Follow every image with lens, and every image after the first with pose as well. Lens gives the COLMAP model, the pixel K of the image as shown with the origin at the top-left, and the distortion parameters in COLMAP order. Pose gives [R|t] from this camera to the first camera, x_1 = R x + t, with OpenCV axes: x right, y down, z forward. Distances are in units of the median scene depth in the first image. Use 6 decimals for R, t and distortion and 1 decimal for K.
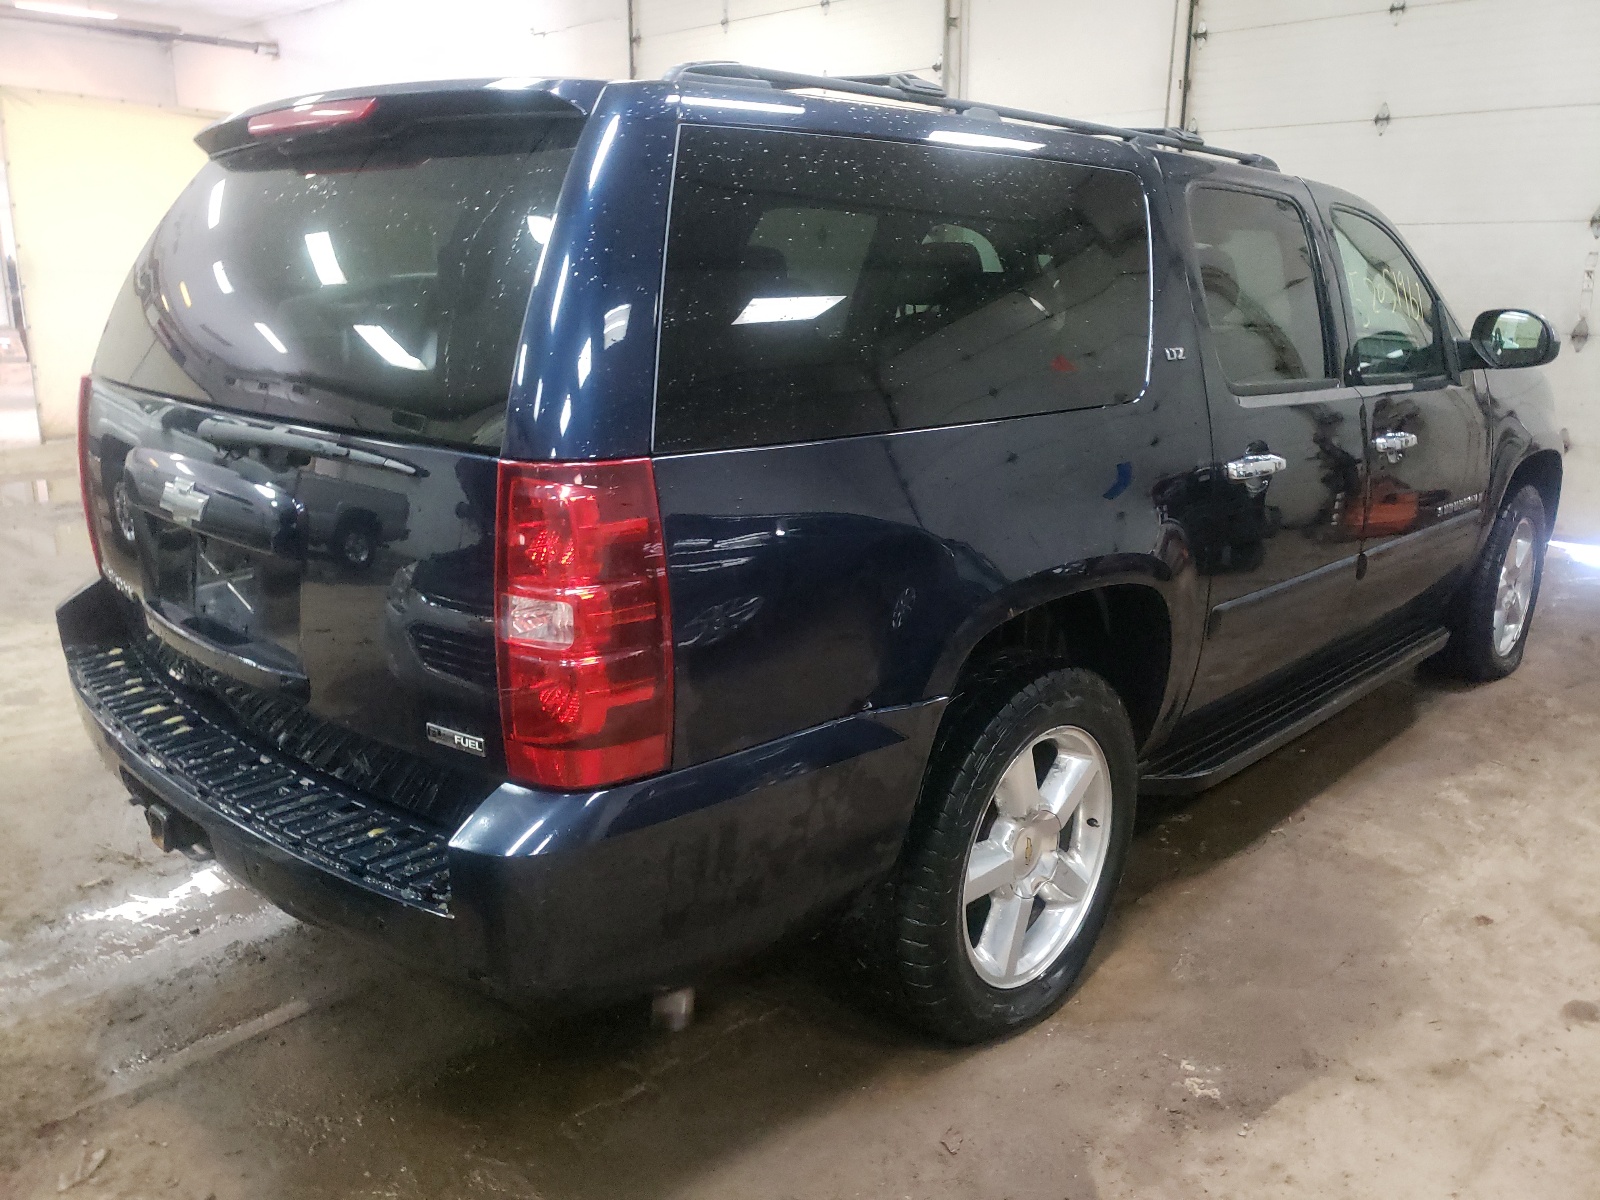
lens RADIAL K [[1232.6, 0, 794.1], [0, 1232.6, 598.3], [0, 0, 1]] dist [0.006060, 0.013352]
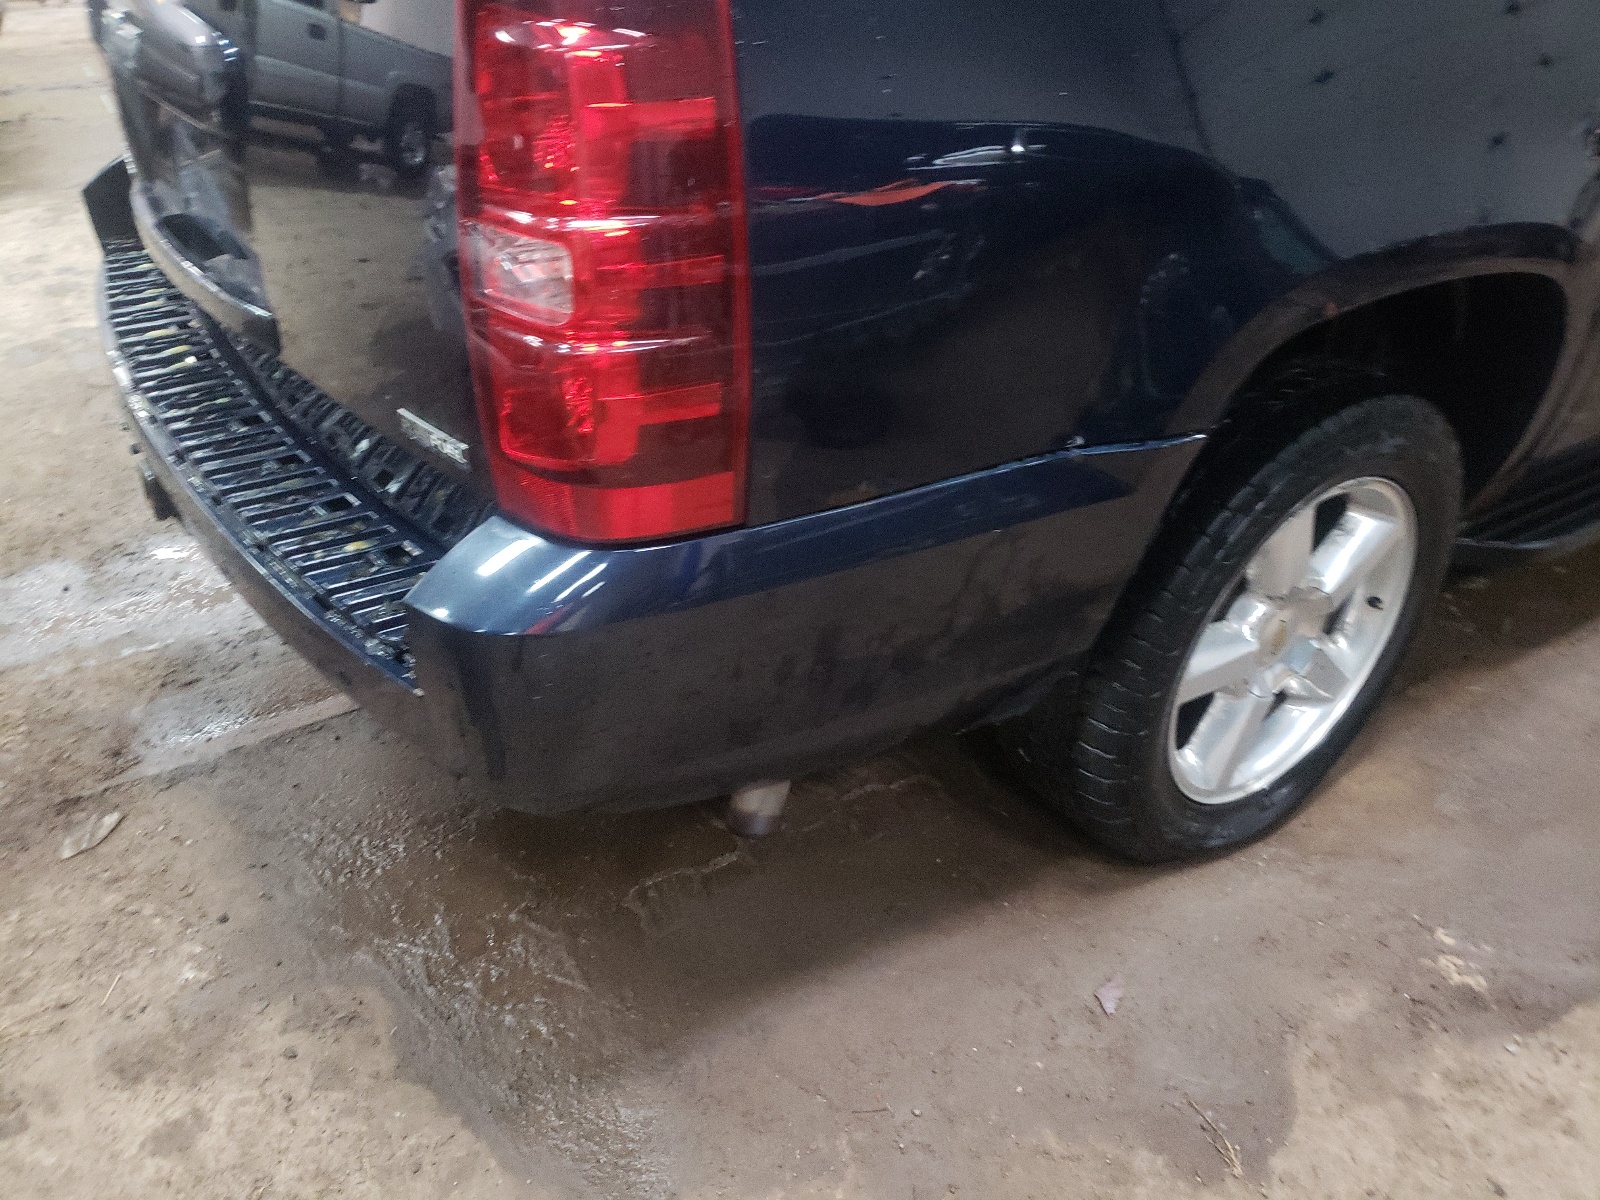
lens RADIAL K [[1232.6, 0, 794.1], [0, 1232.6, 598.3], [0, 0, 1]] dist [0.006060, 0.013352]
pose [[0.978704, 0.128493, -0.160089, 0.024629], [-0.077281, 0.953122, 0.292549, -0.010164], [0.190175, -0.273947, 0.942755, 0.282301]]
